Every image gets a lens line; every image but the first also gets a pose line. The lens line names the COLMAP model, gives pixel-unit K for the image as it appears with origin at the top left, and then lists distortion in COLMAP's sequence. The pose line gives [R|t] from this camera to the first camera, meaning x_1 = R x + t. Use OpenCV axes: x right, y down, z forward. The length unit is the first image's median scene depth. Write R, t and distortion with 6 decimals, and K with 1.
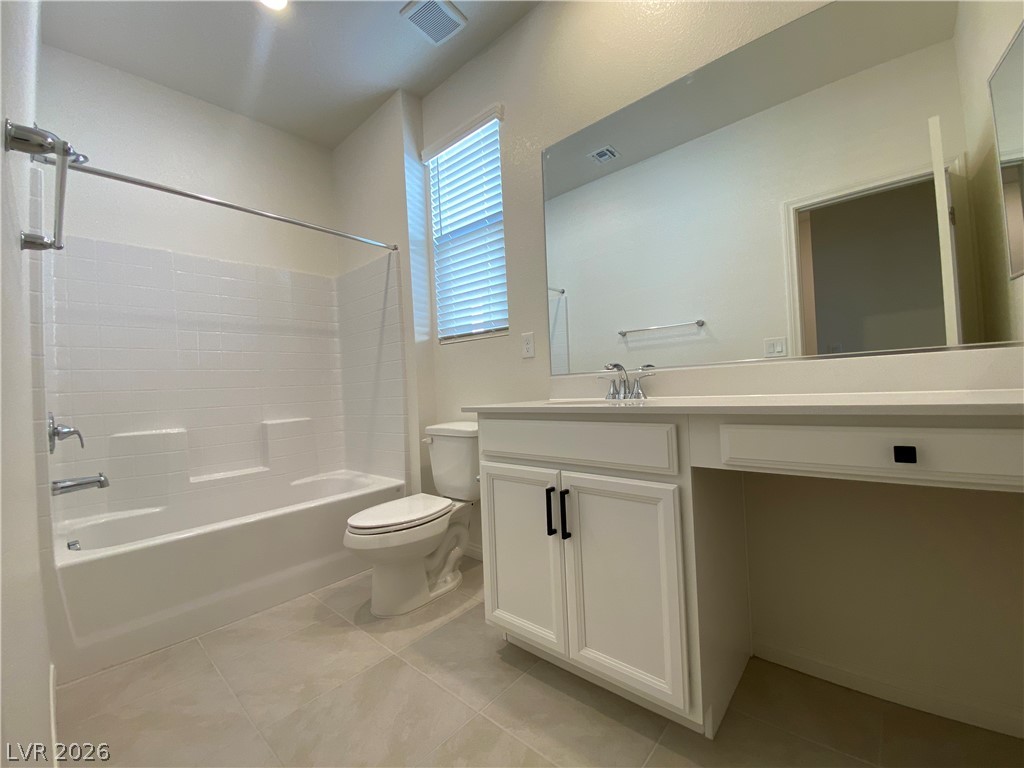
lens RADIAL K [[417.8, 0, 513.5], [0, 417.8, 383.2], [0, 0, 1]] dist [0.004561, -0.011984]
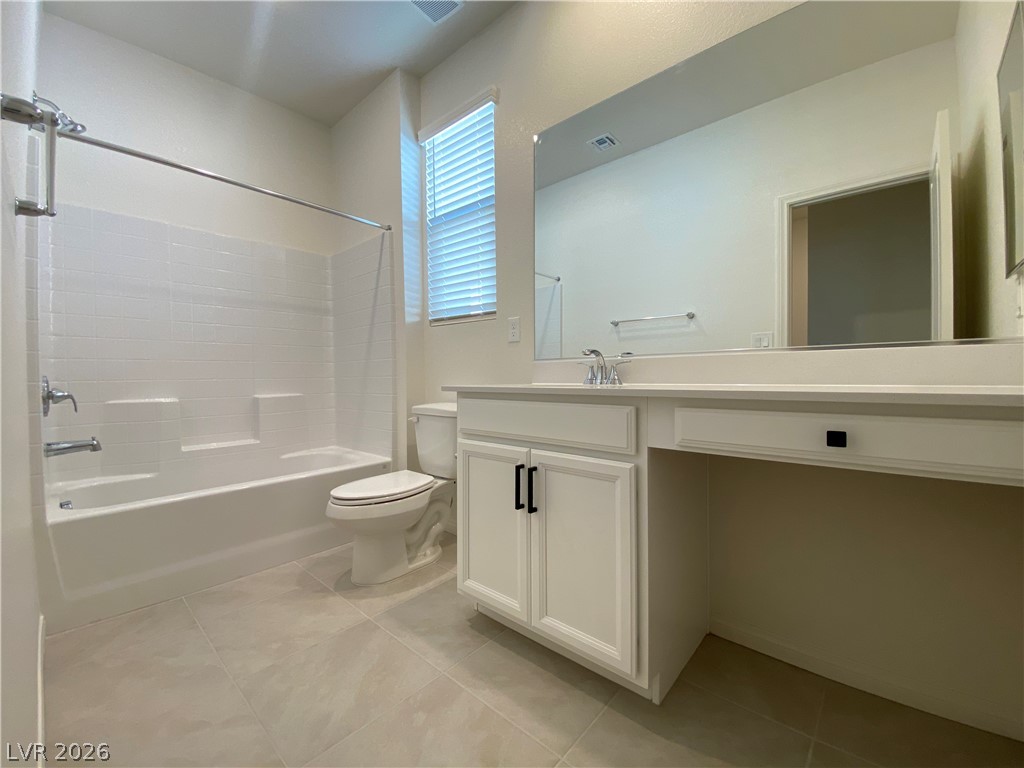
lens RADIAL K [[417.8, 0, 513.3], [0, 417.8, 383.6], [0, 0, 1]] dist [0.004561, -0.011984]
pose [[0.999242, 0.038866, -0.002131, 0.048260], [-0.038786, 0.998809, 0.029607, 0.012999], [0.003279, -0.029502, 0.999559, -0.025516]]
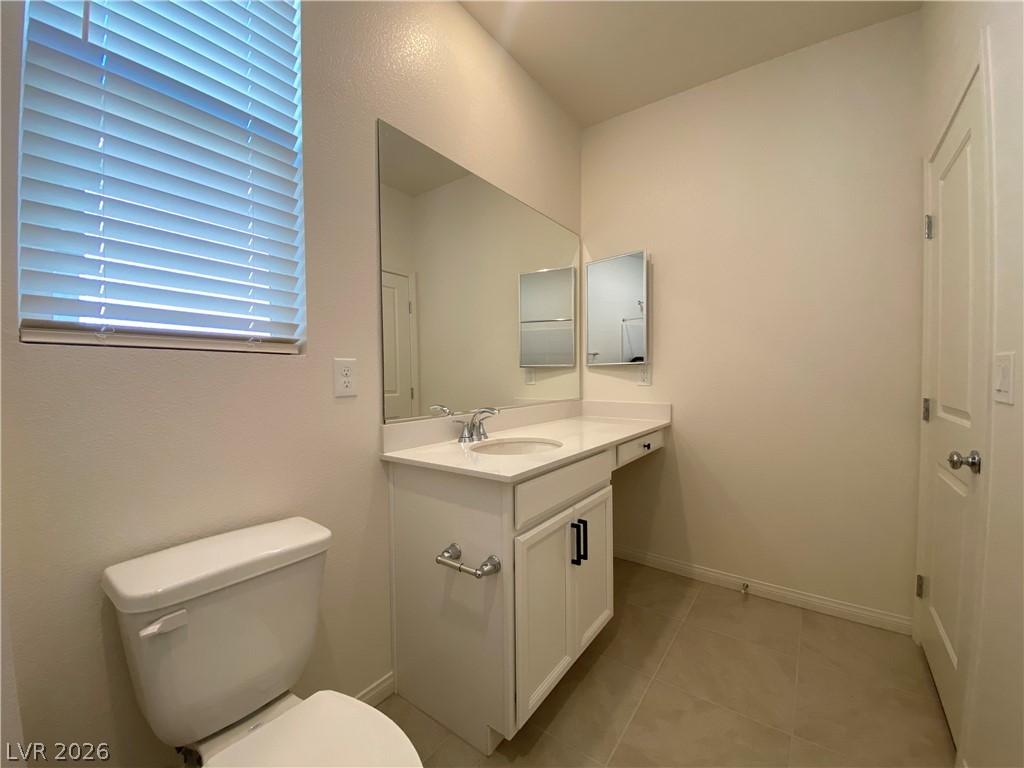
lens RADIAL K [[417.8, 0, 511.7], [0, 417.8, 379.7], [0, 0, 1]] dist [0.004561, -0.011984]
pose [[-0.100914, 0.030000, 0.994443, -0.763947], [-0.009235, 0.999474, -0.031089, -0.080427], [-0.994852, -0.012321, -0.100584, 0.941520]]
